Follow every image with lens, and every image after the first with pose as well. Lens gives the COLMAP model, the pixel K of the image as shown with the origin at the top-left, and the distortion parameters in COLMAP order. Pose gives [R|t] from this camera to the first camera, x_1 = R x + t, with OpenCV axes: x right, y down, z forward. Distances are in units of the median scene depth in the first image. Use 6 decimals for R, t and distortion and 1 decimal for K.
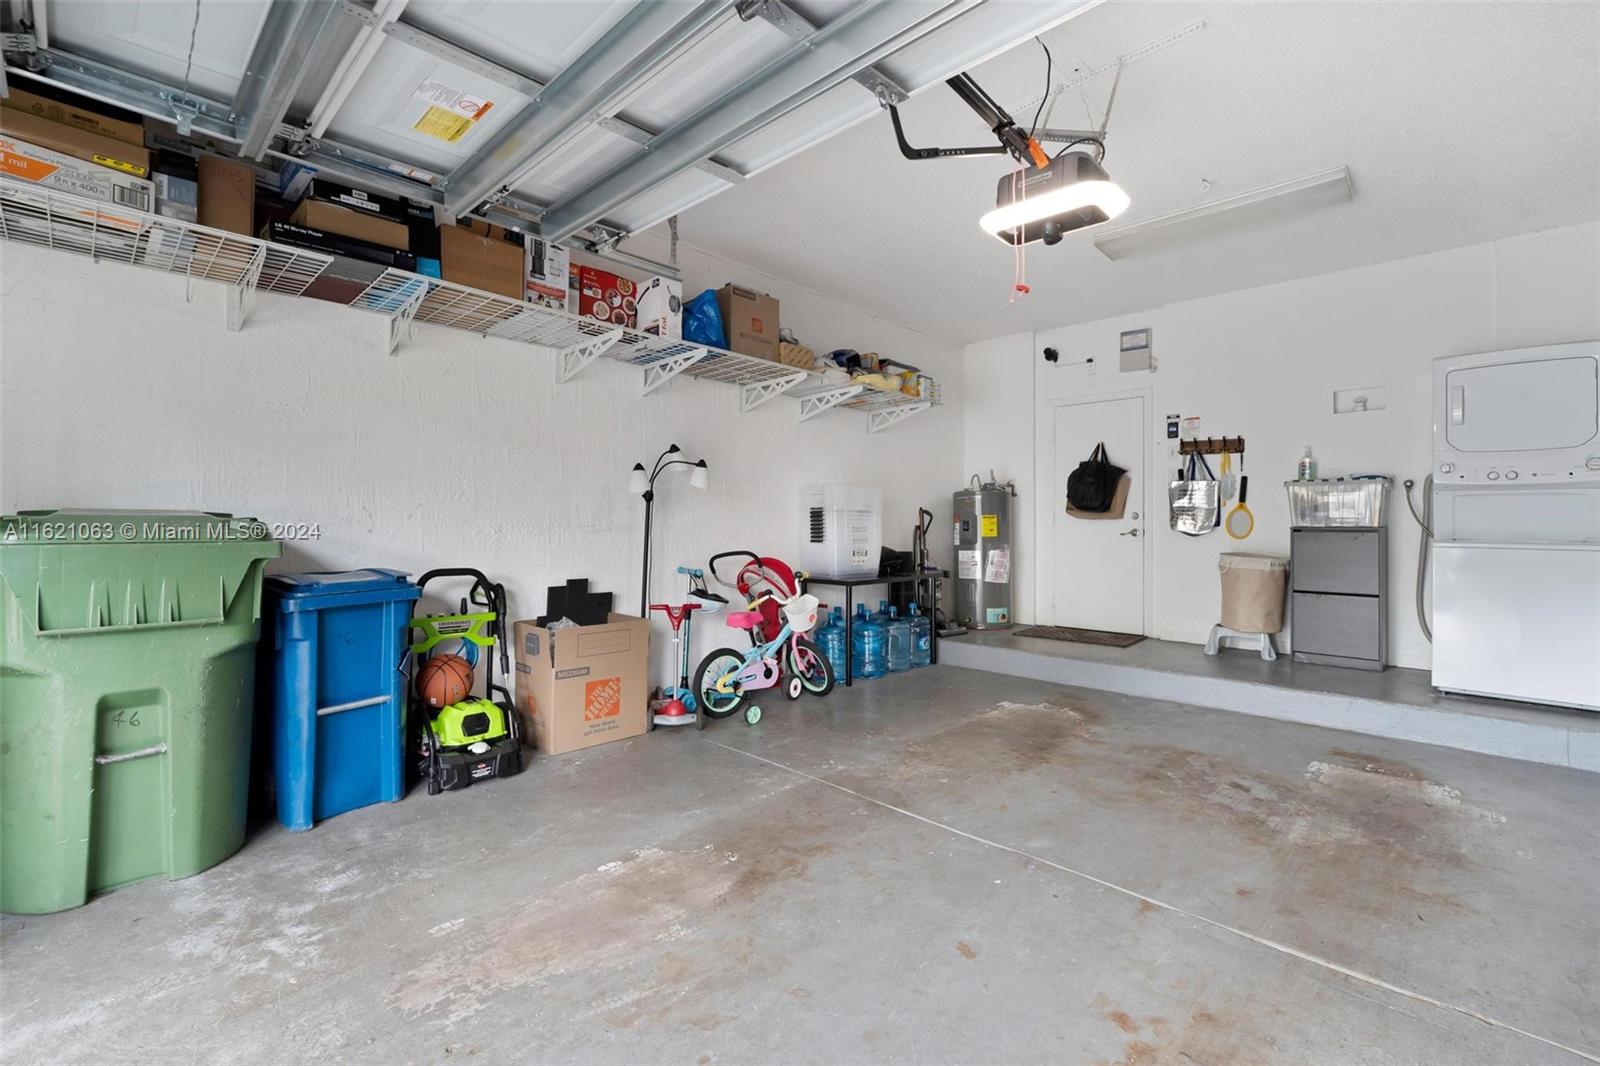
lens RADIAL K [[688.8, 0, 800.0], [0, 688.8, 533.0], [0, 0, 1]] dist [0.008461, 0.000205]
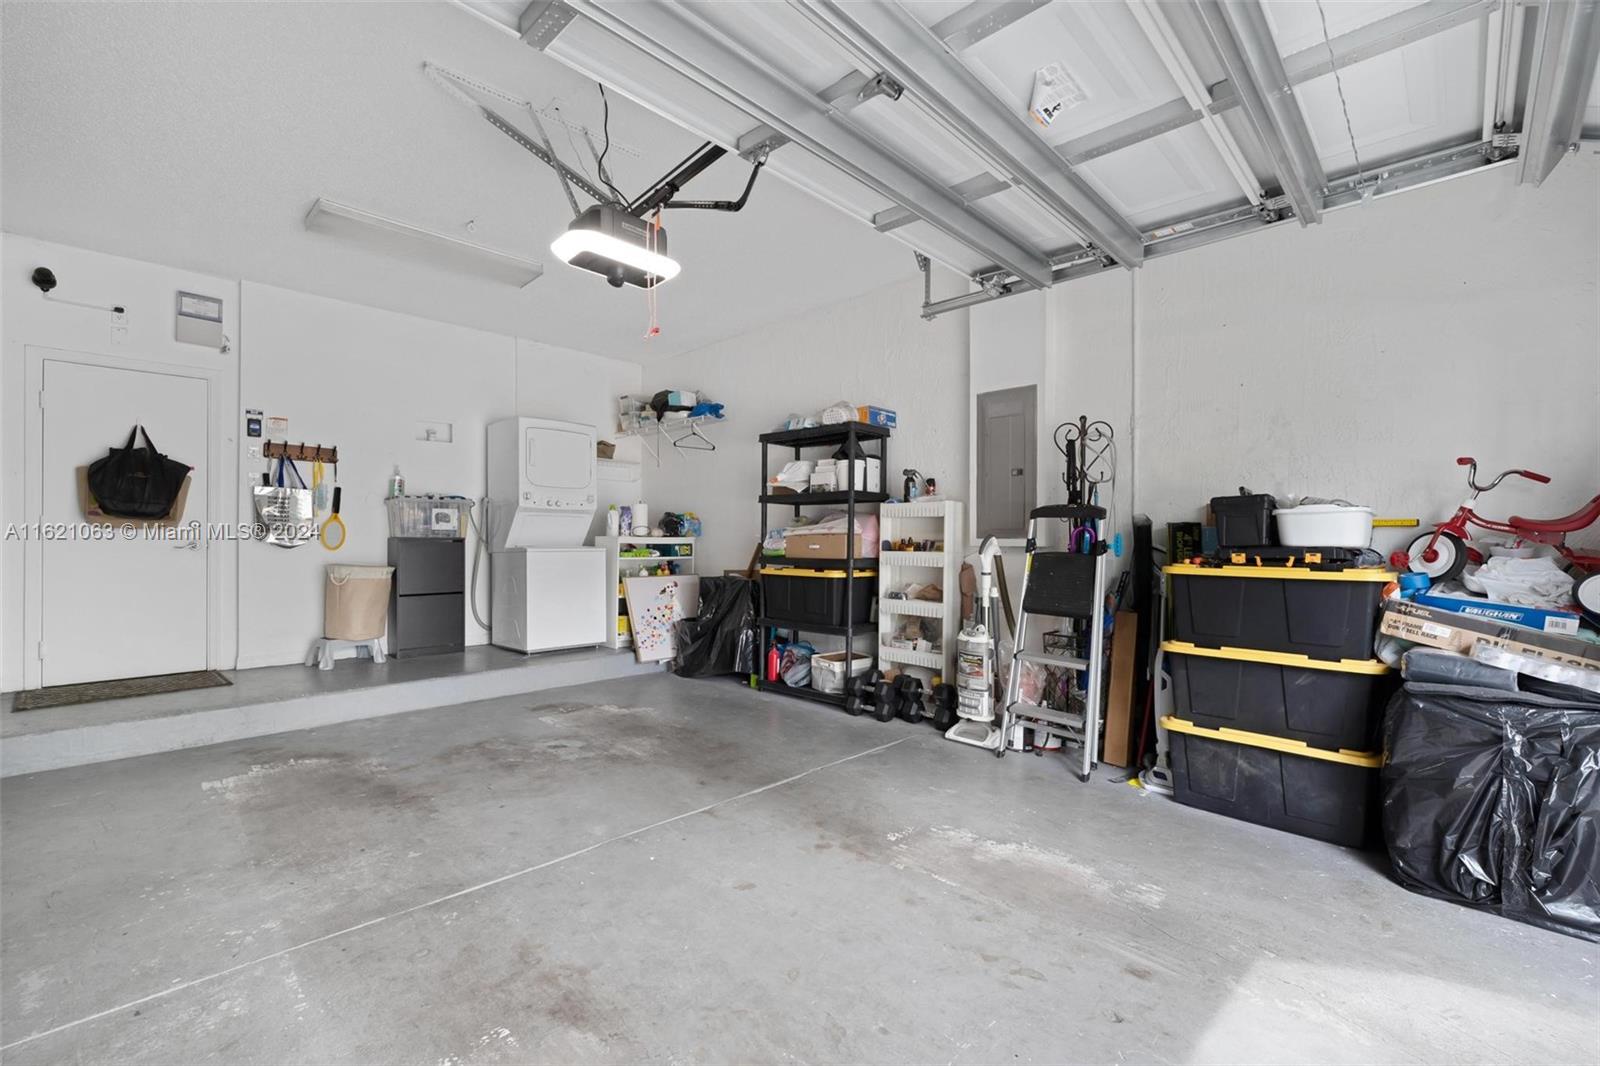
lens RADIAL K [[688.8, 0, 800.0], [0, 688.8, 533.0], [0, 0, 1]] dist [0.008461, 0.000205]
pose [[0.015813, 0.004474, 0.999865, -0.576847], [0.012138, 0.999915, -0.004666, -0.004882], [-0.999801, 0.012210, 0.015757, 0.523573]]
